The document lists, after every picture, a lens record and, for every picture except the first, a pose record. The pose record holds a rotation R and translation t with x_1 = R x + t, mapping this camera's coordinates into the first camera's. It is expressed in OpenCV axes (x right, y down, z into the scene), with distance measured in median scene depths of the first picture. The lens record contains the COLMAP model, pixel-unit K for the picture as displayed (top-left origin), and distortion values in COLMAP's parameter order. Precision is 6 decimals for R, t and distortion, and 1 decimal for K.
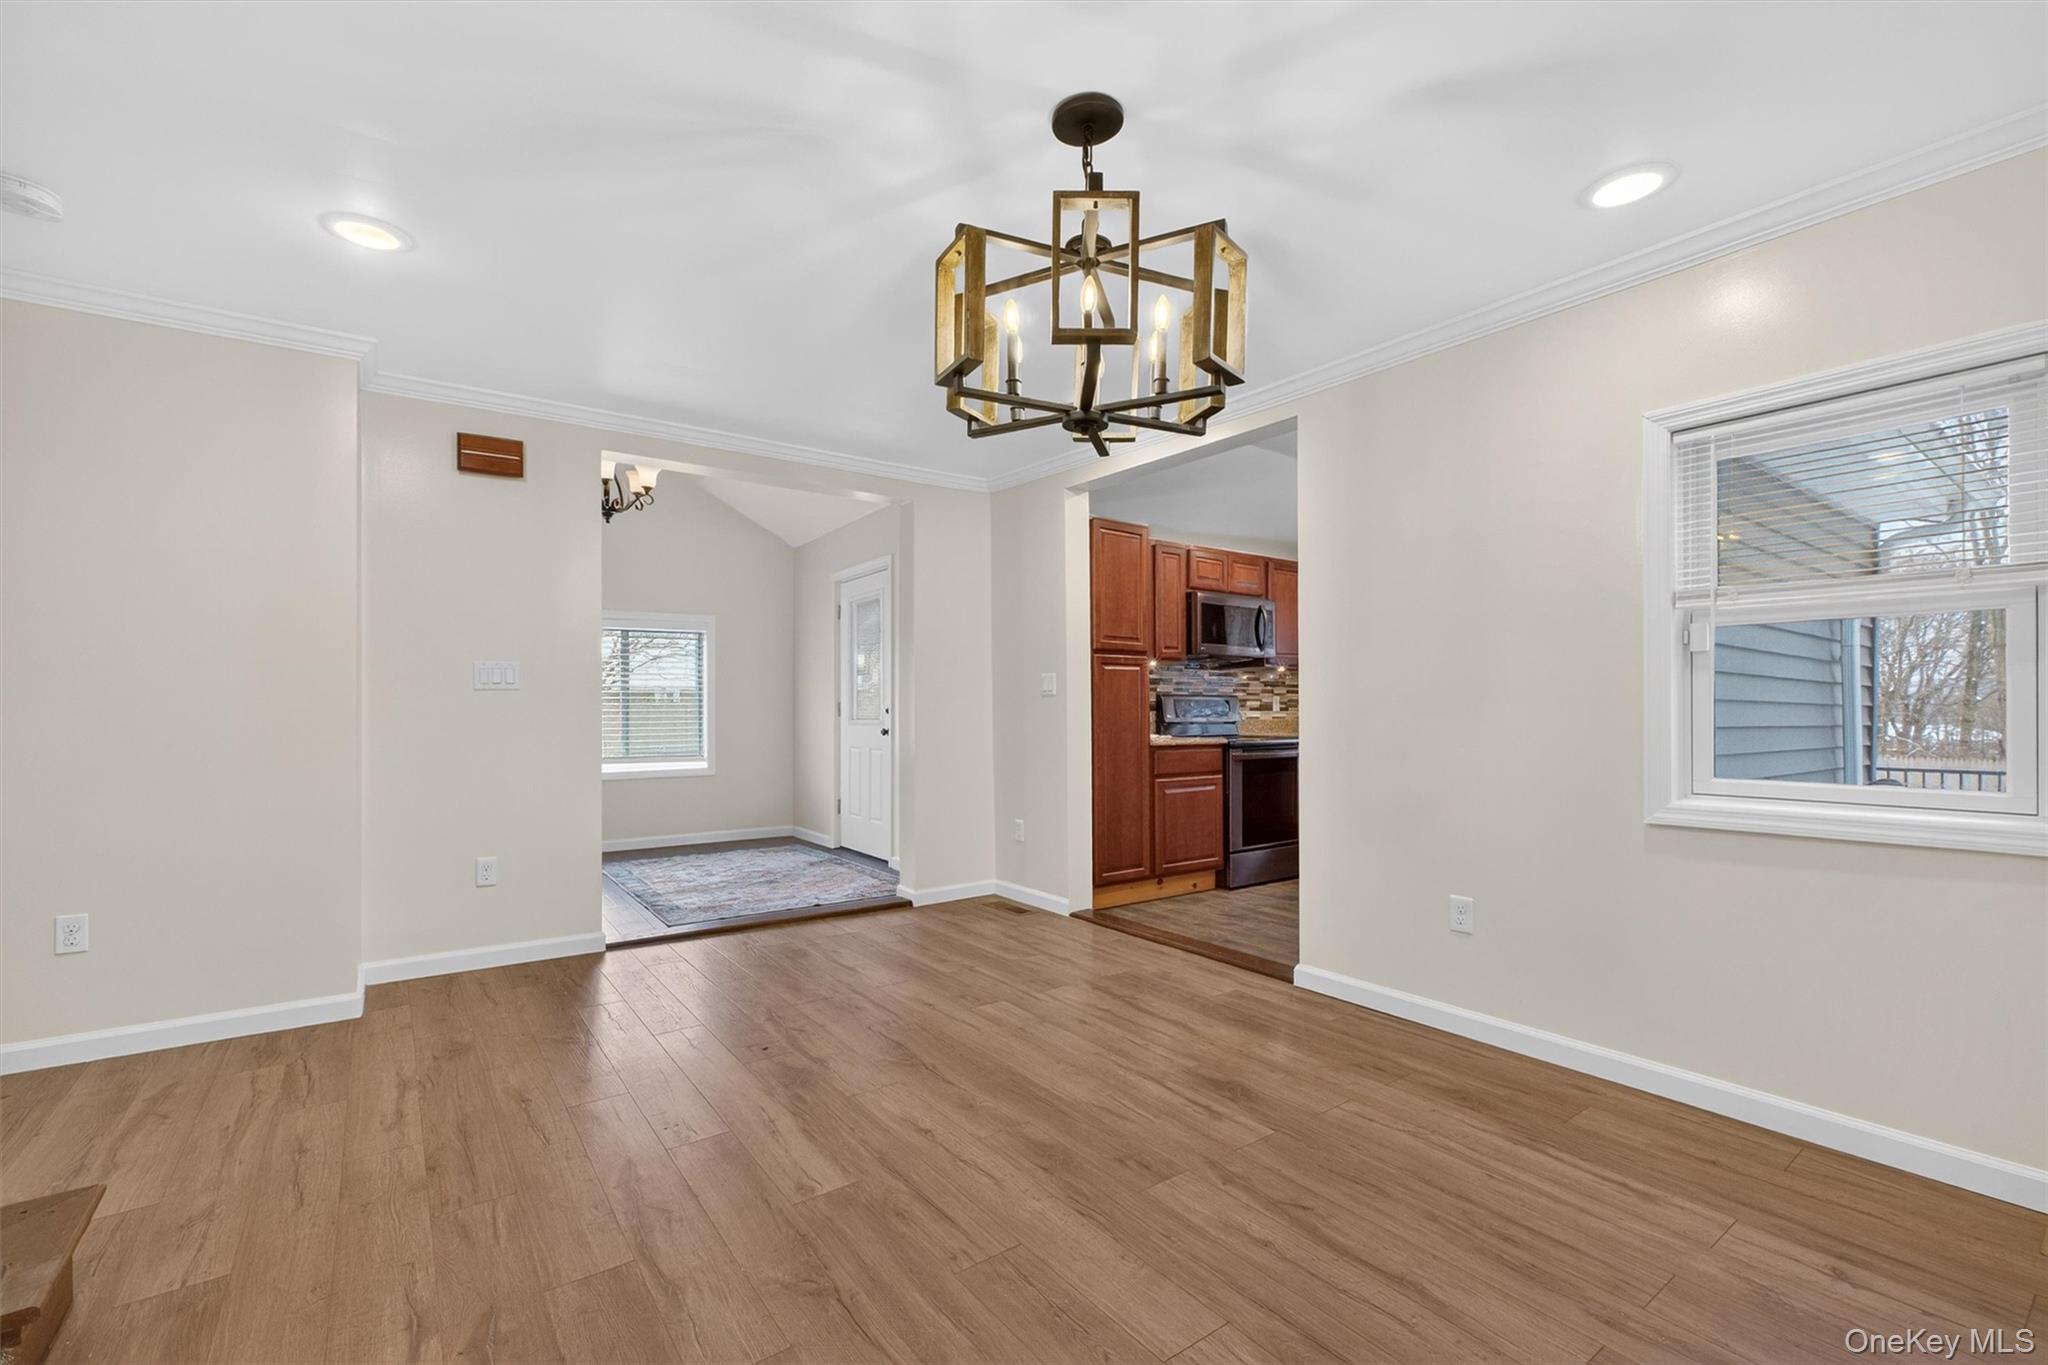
lens RADIAL K [[872.0, 0, 1012.3], [0, 872.0, 701.4], [0, 0, 1]] dist [0.000085, -0.000535]
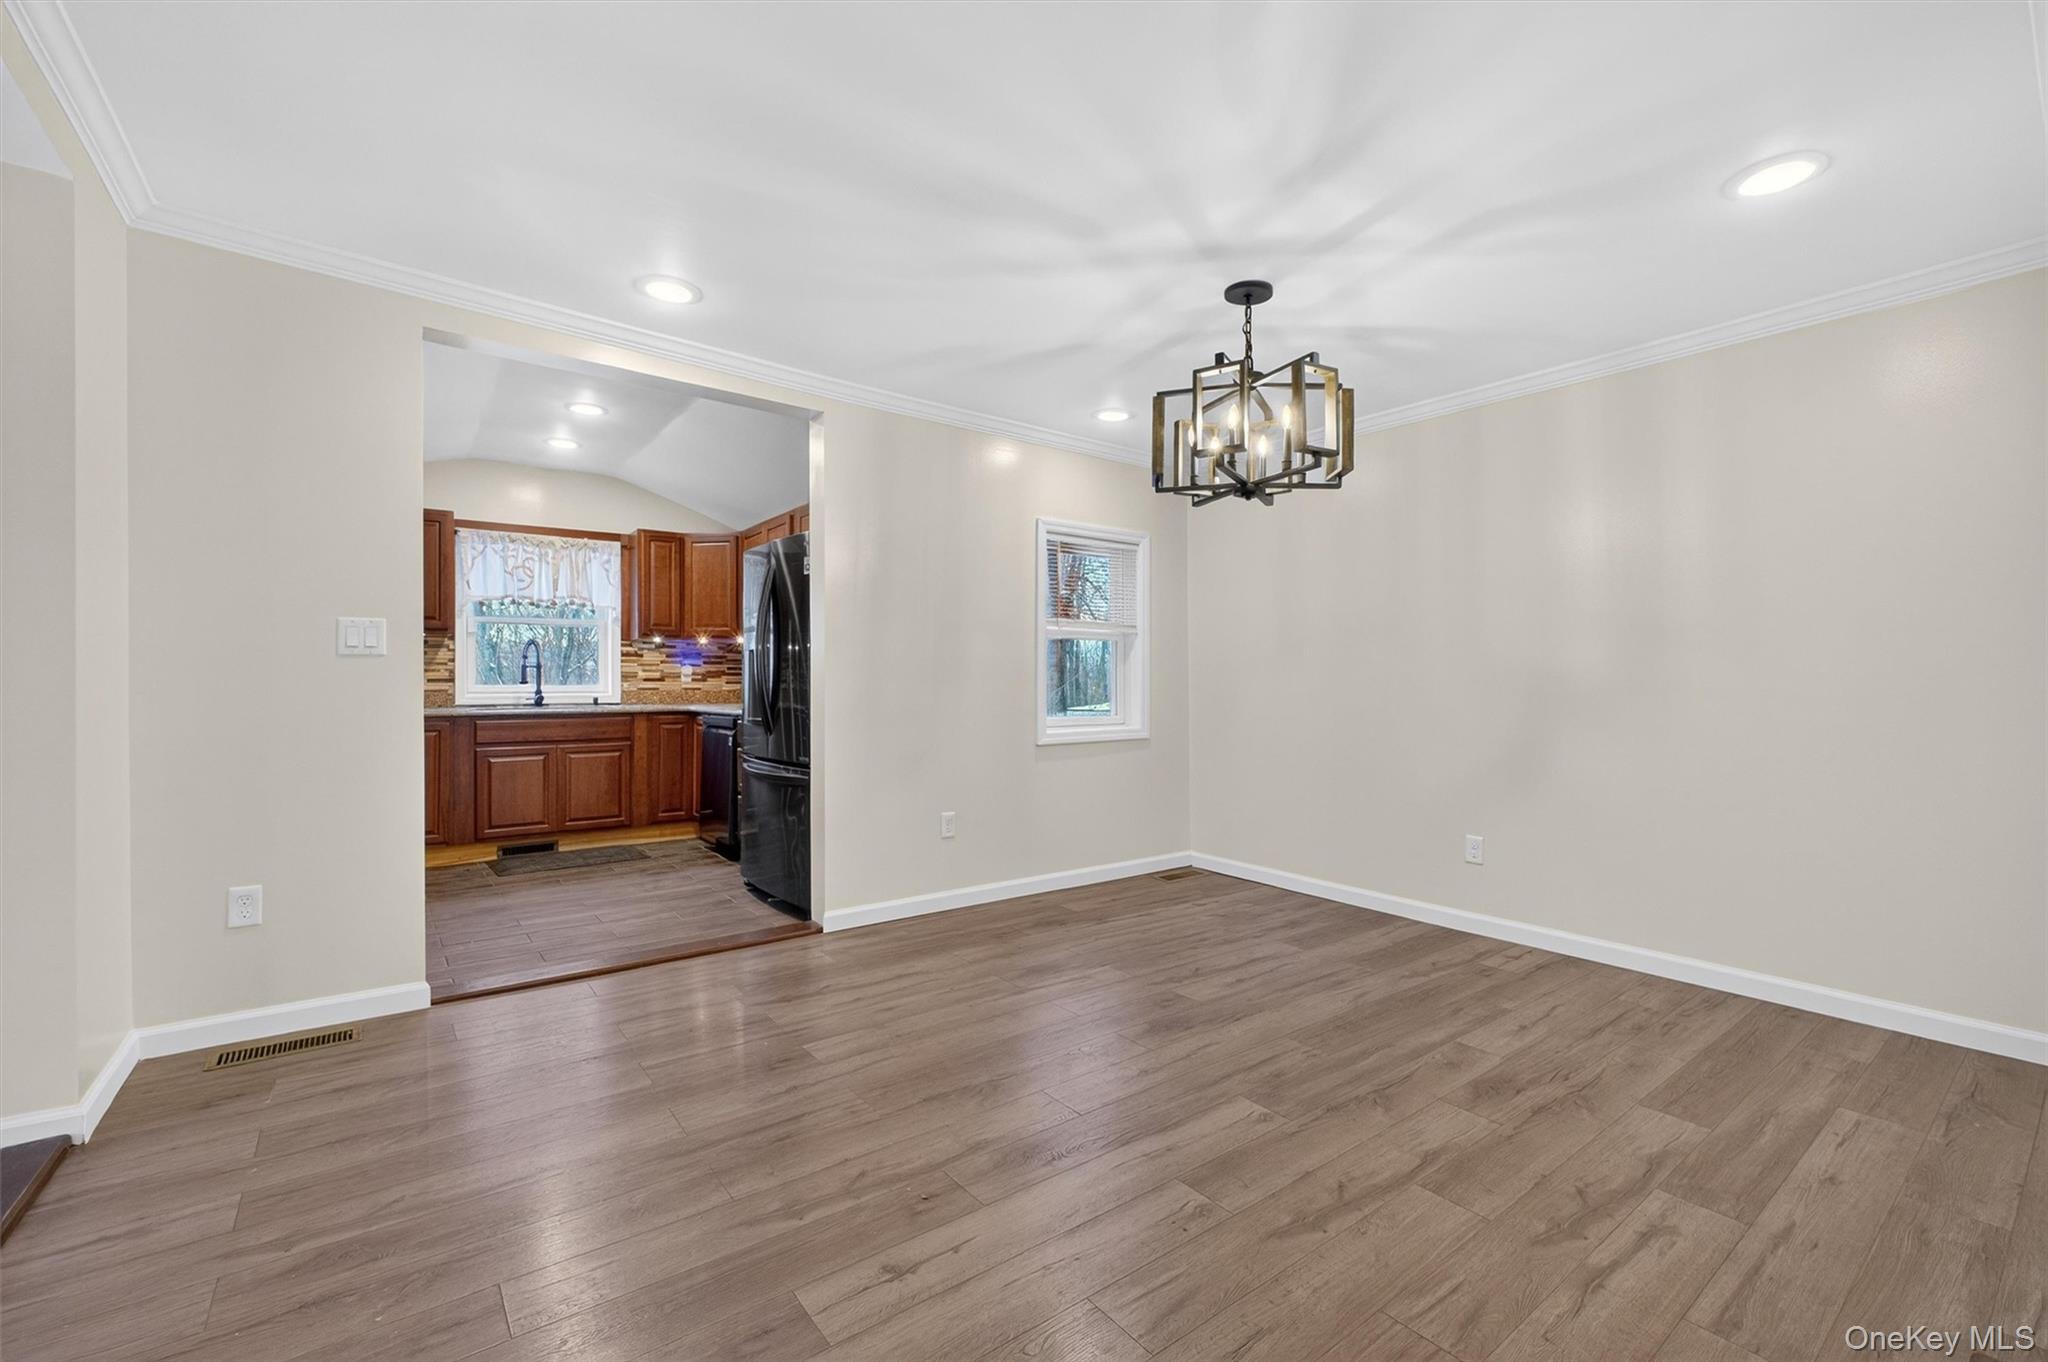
lens RADIAL K [[872.0, 0, 1025.5], [0, 872.0, 679.0], [0, 0, 1]] dist [0.000085, -0.000535]
pose [[-0.030413, 0.004329, 0.999528, -0.827172], [-0.011205, 0.999926, -0.004672, 0.010051], [-0.999475, -0.011342, -0.030362, 0.835297]]
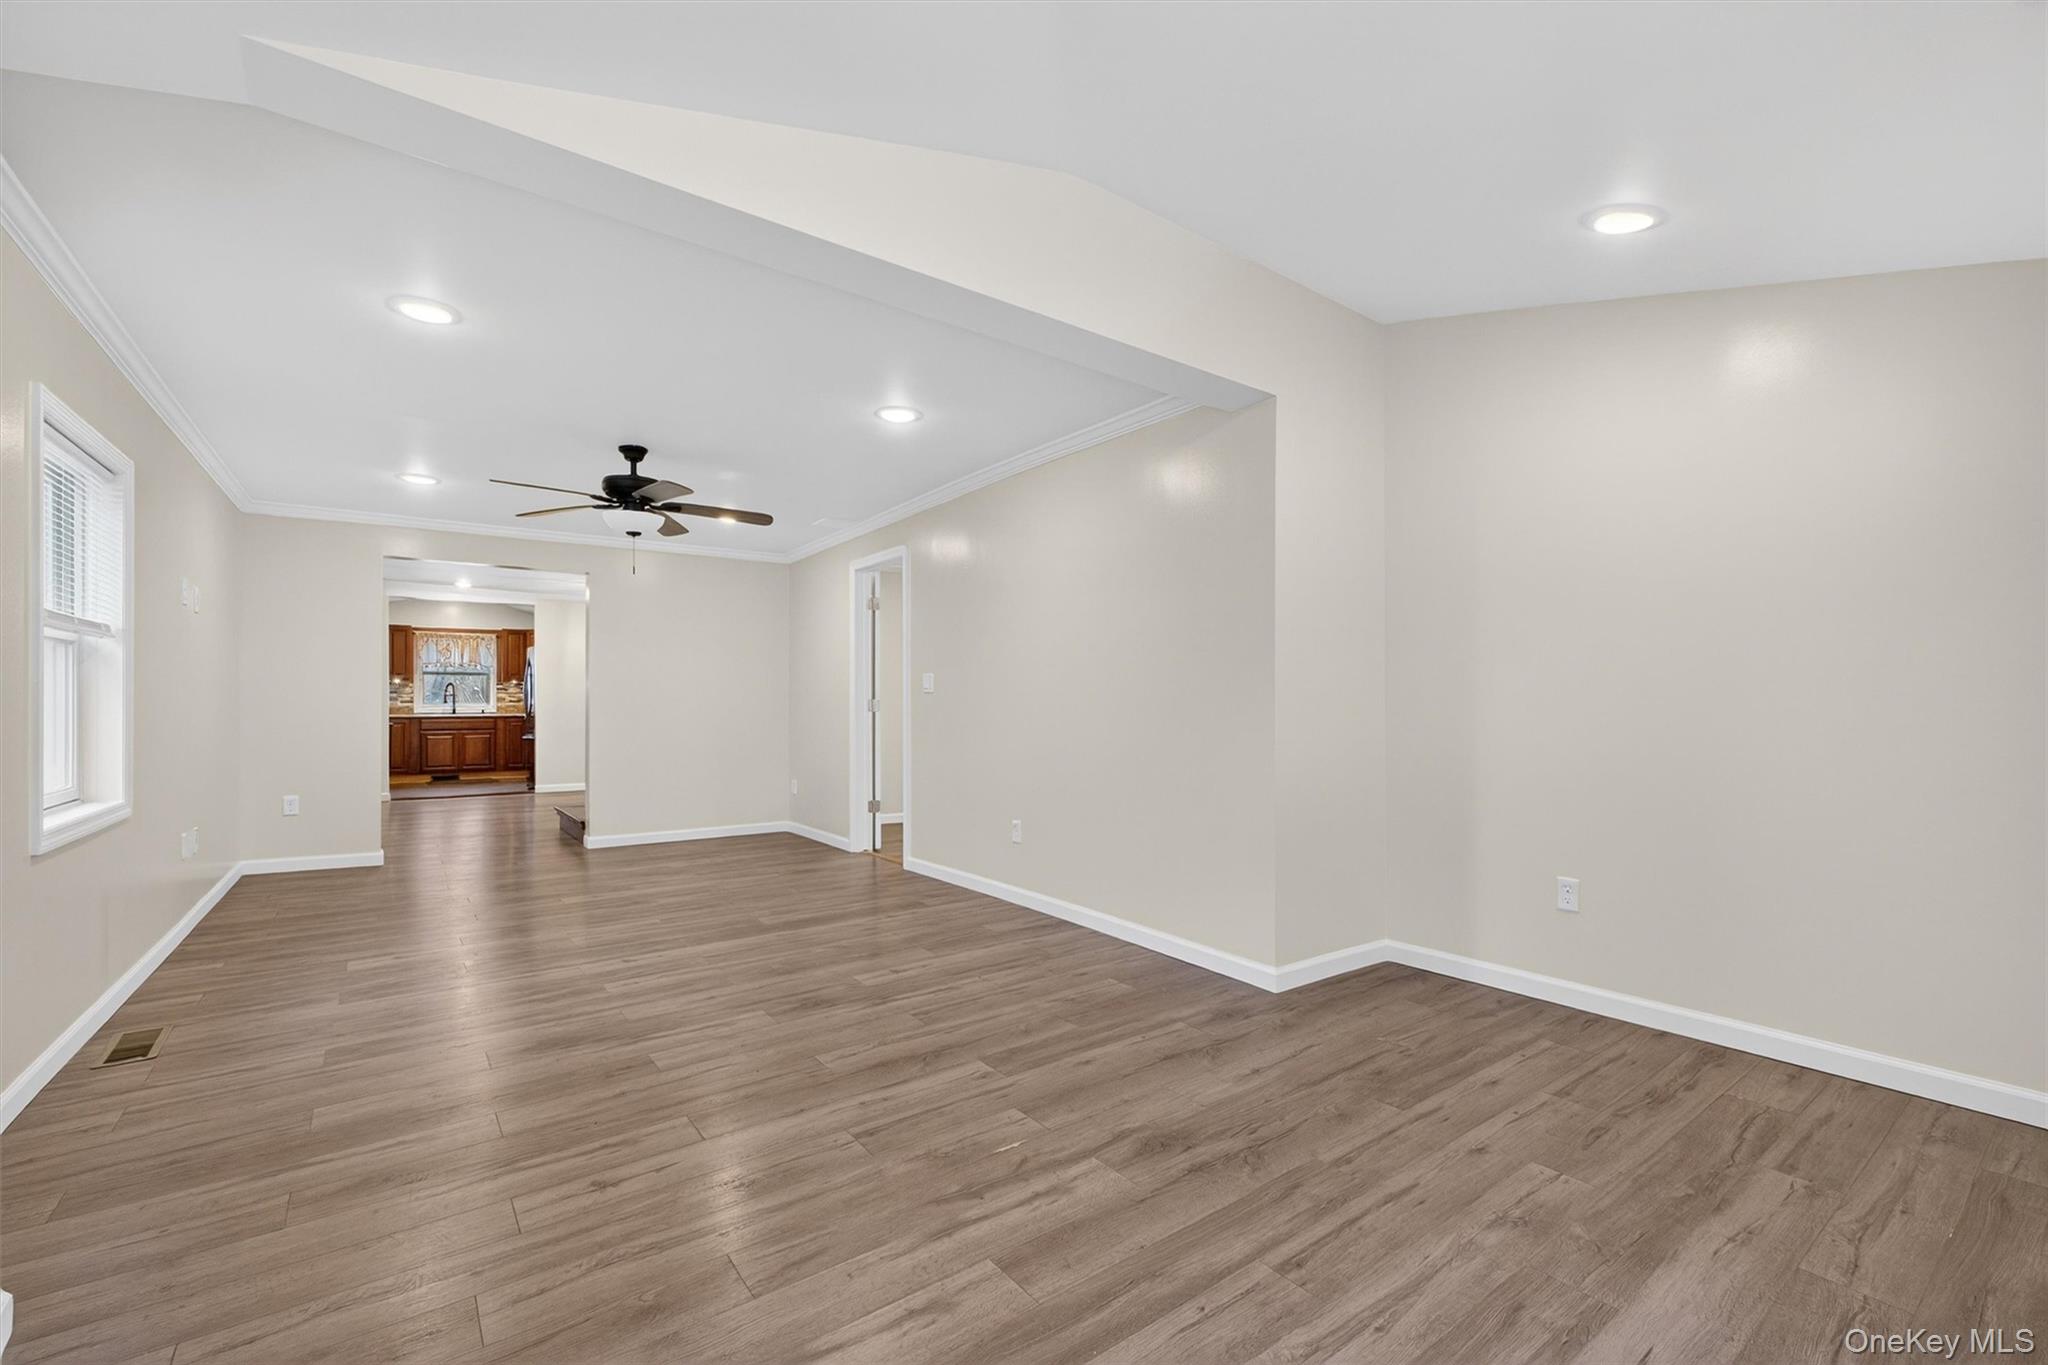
lens RADIAL K [[872.0, 0, 1021.7], [0, 872.0, 694.2], [0, 0, 1]] dist [0.000085, -0.000535]
pose [[-0.000206, 0.006002, 0.999982, -2.854622], [-0.009931, 0.999933, -0.006003, -0.018620], [-0.999951, -0.009932, -0.000146, -0.728372]]
